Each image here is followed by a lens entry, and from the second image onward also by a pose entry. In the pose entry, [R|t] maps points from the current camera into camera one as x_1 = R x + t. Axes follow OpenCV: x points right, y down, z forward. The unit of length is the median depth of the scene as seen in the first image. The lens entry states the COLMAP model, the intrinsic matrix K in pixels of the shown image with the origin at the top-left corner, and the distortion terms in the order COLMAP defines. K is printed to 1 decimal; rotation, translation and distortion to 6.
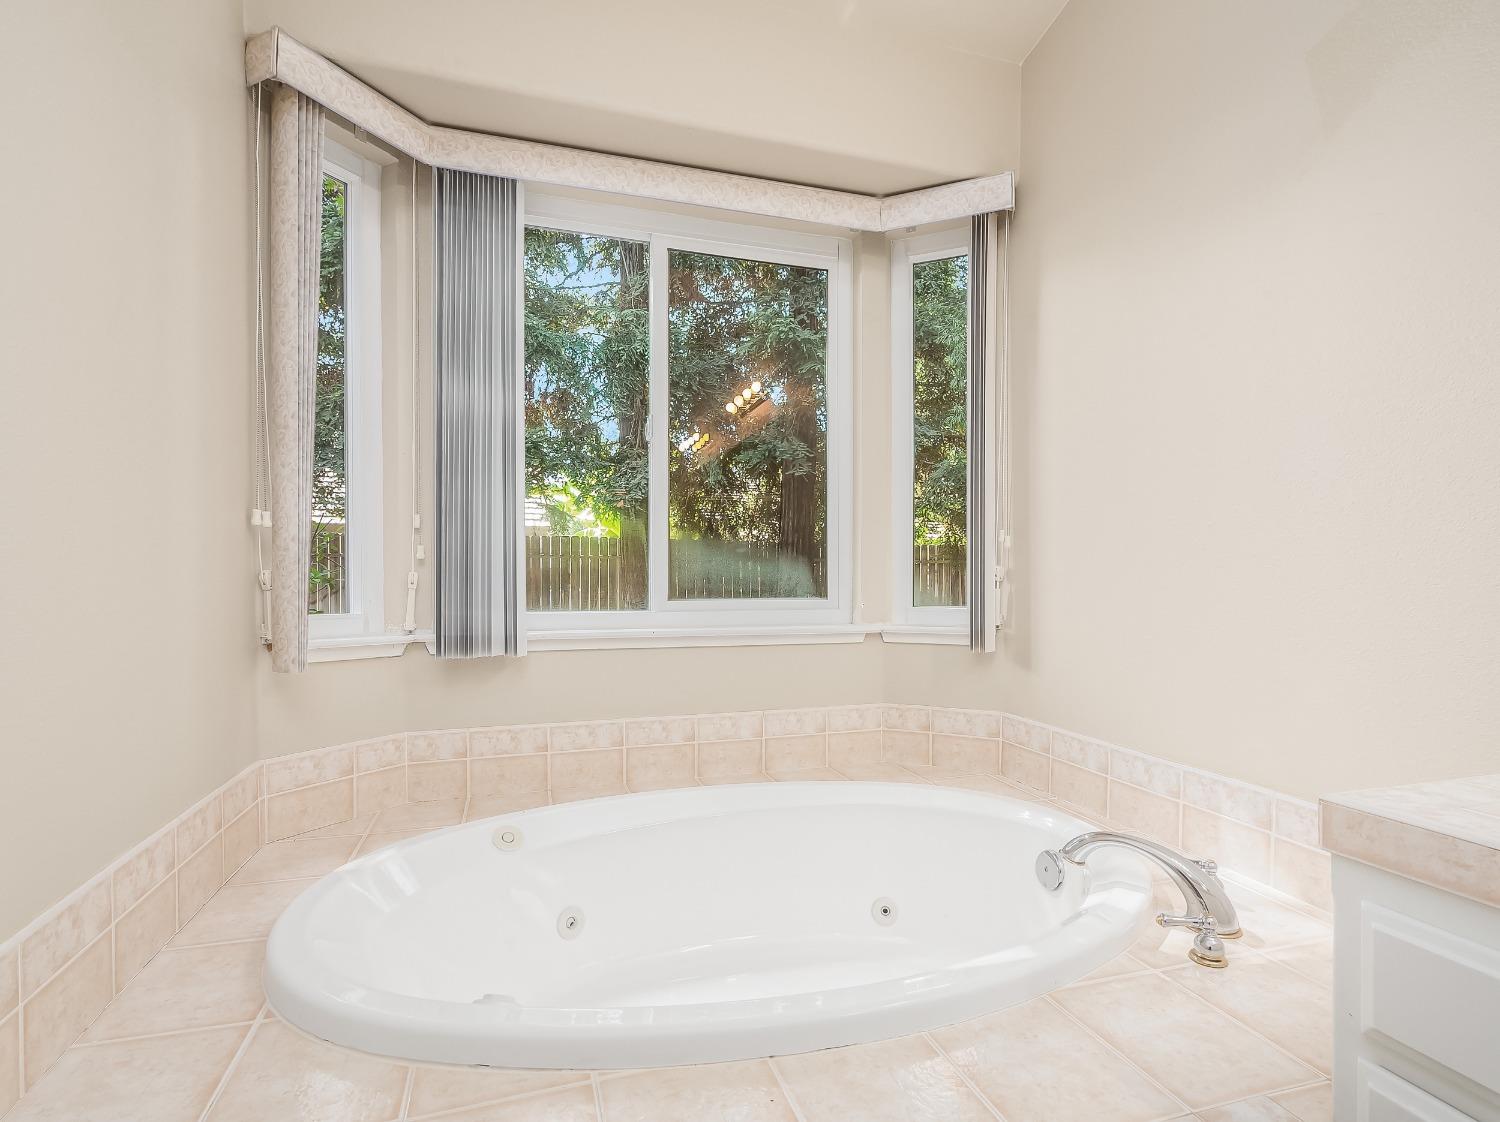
lens RADIAL K [[703.2, 0, 748.9], [0, 703.2, 567.5], [0, 0, 1]] dist [0.001890, -0.000310]
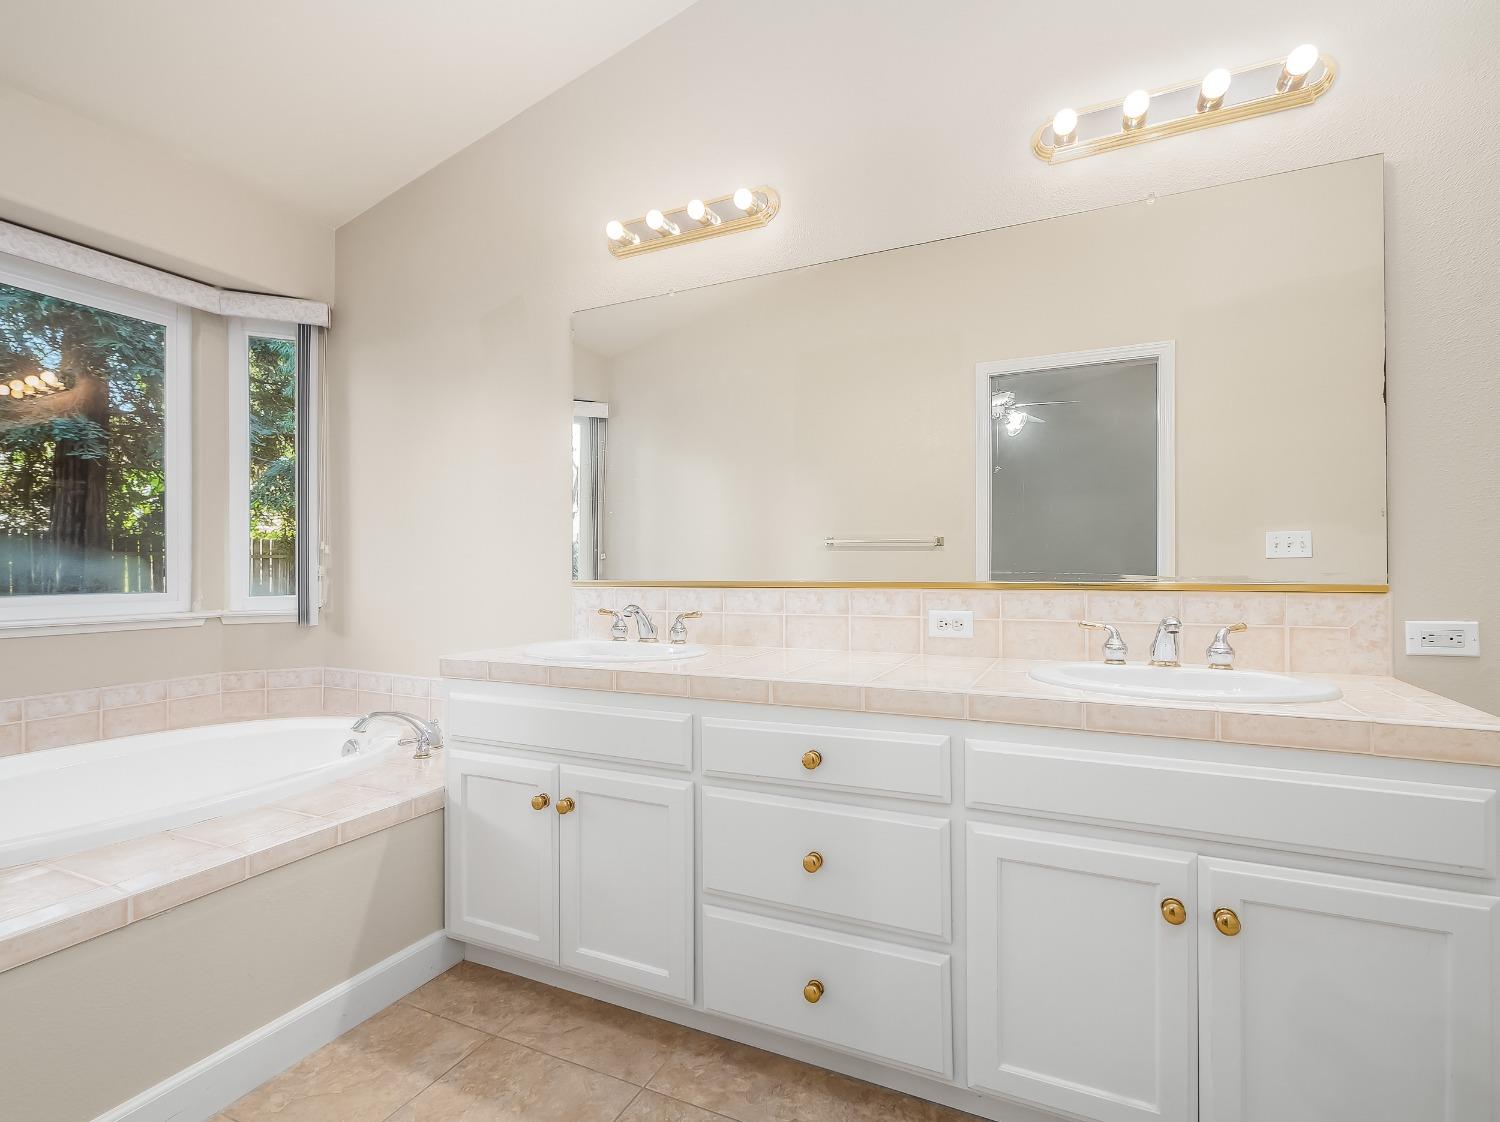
lens RADIAL K [[703.2, 0, 748.9], [0, 703.2, 567.5], [0, 0, 1]] dist [0.001890, -0.000310]
pose [[0.655365, -0.004361, 0.755300, -0.154715], [-0.003541, 0.999955, 0.008846, -0.014345], [-0.755304, -0.008472, 0.655320, -0.592381]]
